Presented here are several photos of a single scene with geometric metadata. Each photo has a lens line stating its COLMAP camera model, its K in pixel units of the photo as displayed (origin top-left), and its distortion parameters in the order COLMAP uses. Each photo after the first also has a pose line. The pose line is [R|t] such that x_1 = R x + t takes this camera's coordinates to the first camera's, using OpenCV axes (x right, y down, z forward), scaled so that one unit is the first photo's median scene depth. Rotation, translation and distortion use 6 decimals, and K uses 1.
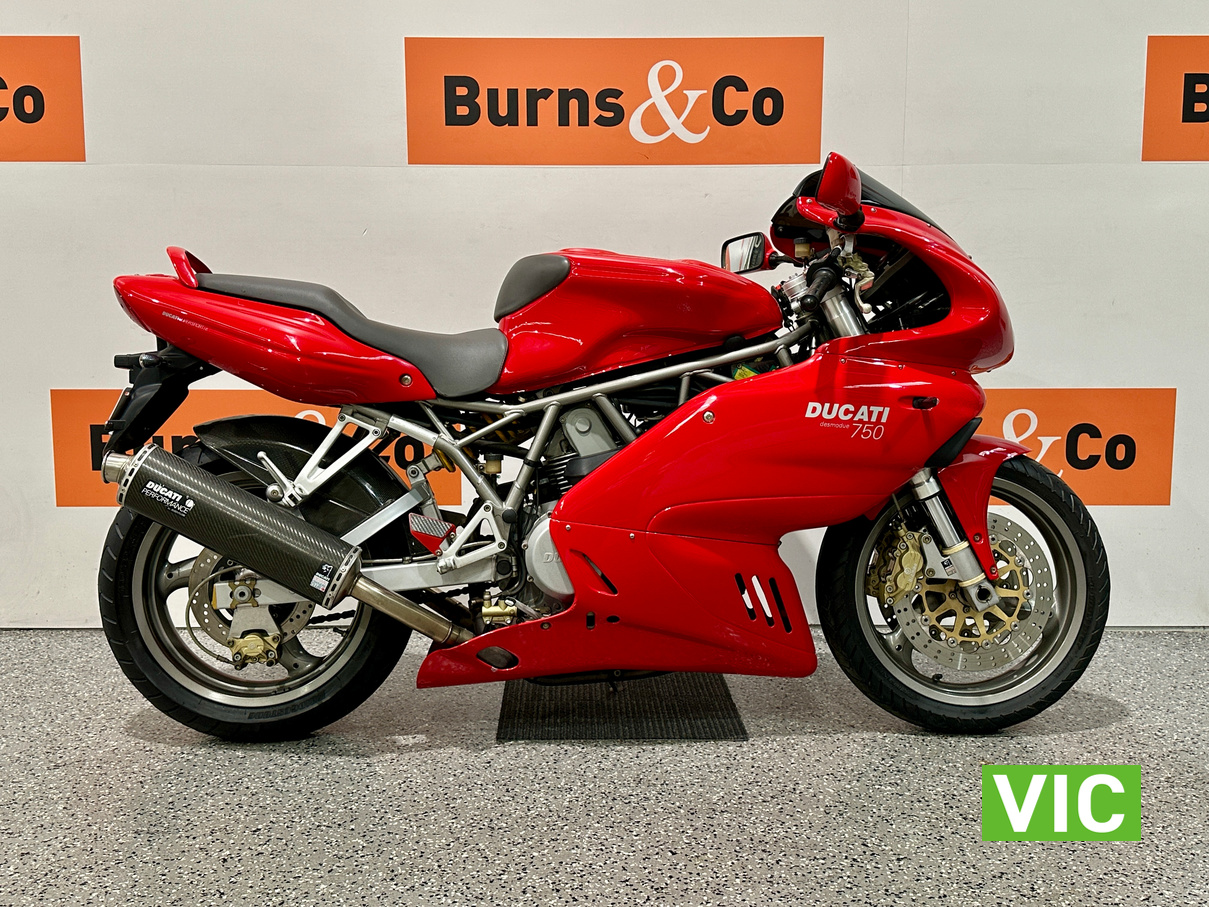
lens RADIAL K [[1183.2, 0, 604.5], [0, 1183.2, 453.5], [0, 0, 1]] dist [0.122954, -0.031883]
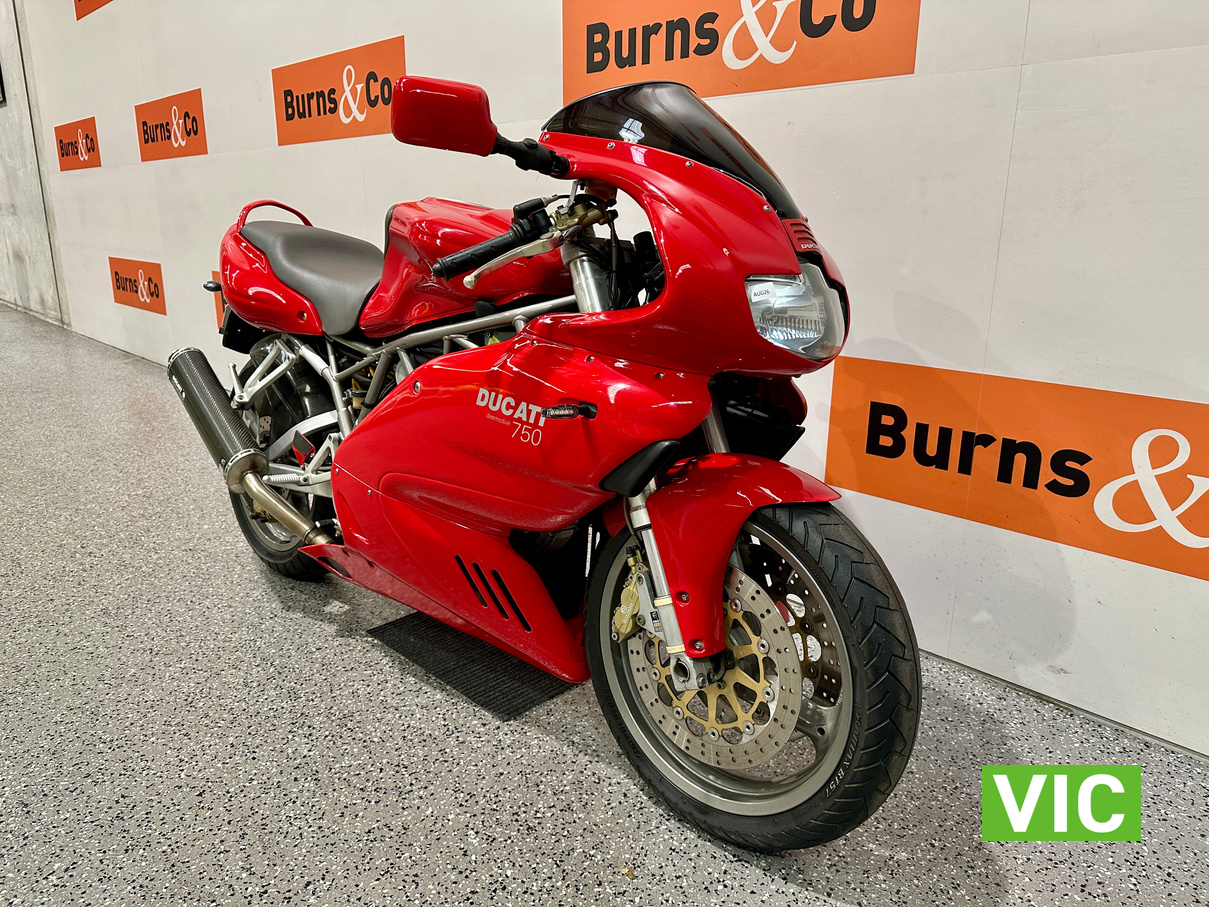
lens RADIAL K [[851.0, 0, 604.5], [0, 851.0, 453.5], [0, 0, 1]] dist [0.079228, -0.141429]
pose [[0.694466, 0.199175, -0.691409, 0.640081], [-0.097646, 0.978122, 0.183691, -0.113283], [0.712869, -0.060054, 0.698721, 0.607509]]
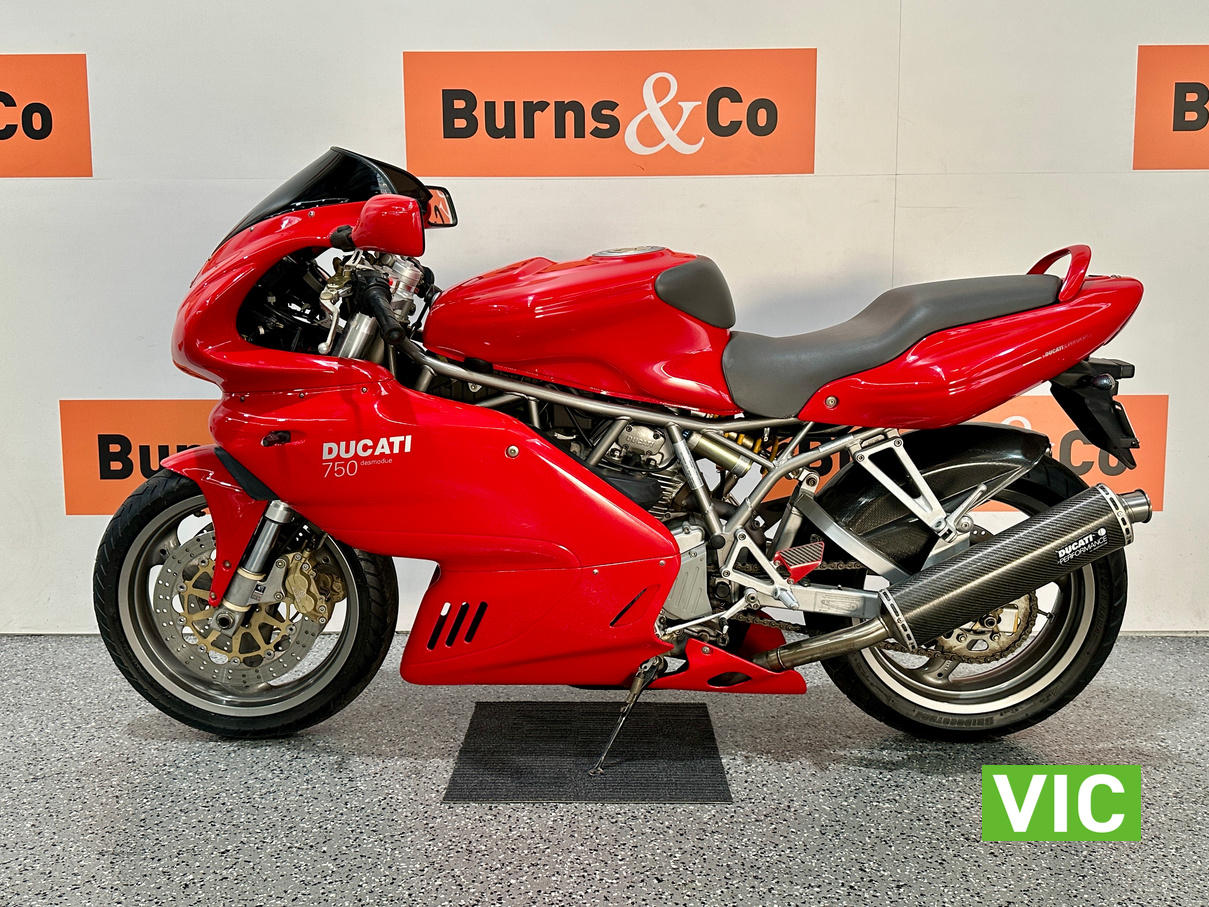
lens RADIAL K [[1079.1, 0, 606.5], [0, 1079.1, 455.9], [0, 0, 1]] dist [0.069060, 0.003722]
pose [[0.999900, -0.002665, -0.013907, 0.023041], [0.002520, 0.999943, -0.010383, 0.006751], [0.013933, 0.010347, 0.999849, 0.111464]]
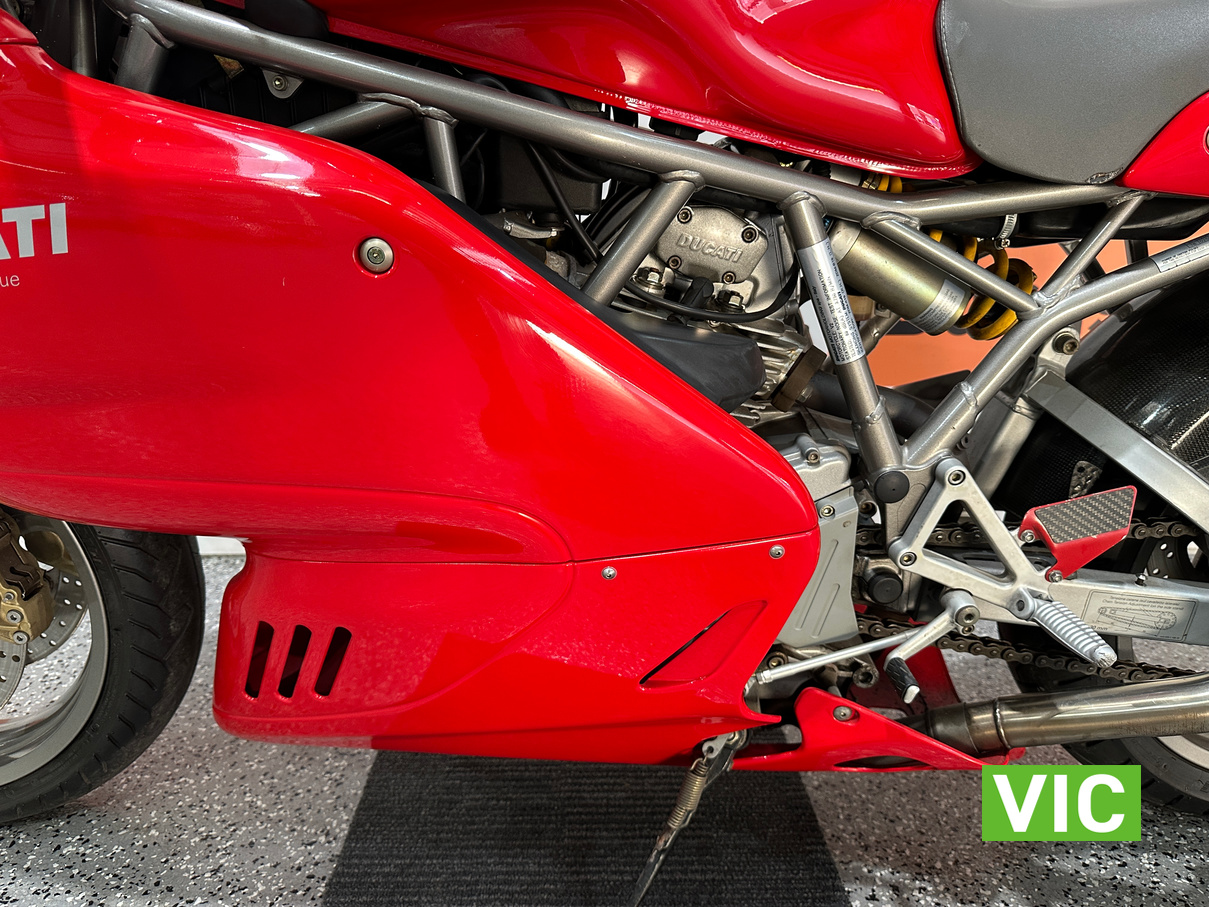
lens RADIAL K [[851.0, 0, 604.5], [0, 851.0, 453.5], [0, 0, 1]] dist [0.079228, -0.141429]
pose [[0.999947, 0.001043, 0.010220, -0.001464], [-0.002527, 0.989241, 0.146272, 0.013075], [-0.009957, -0.146290, 0.989192, 0.697098]]
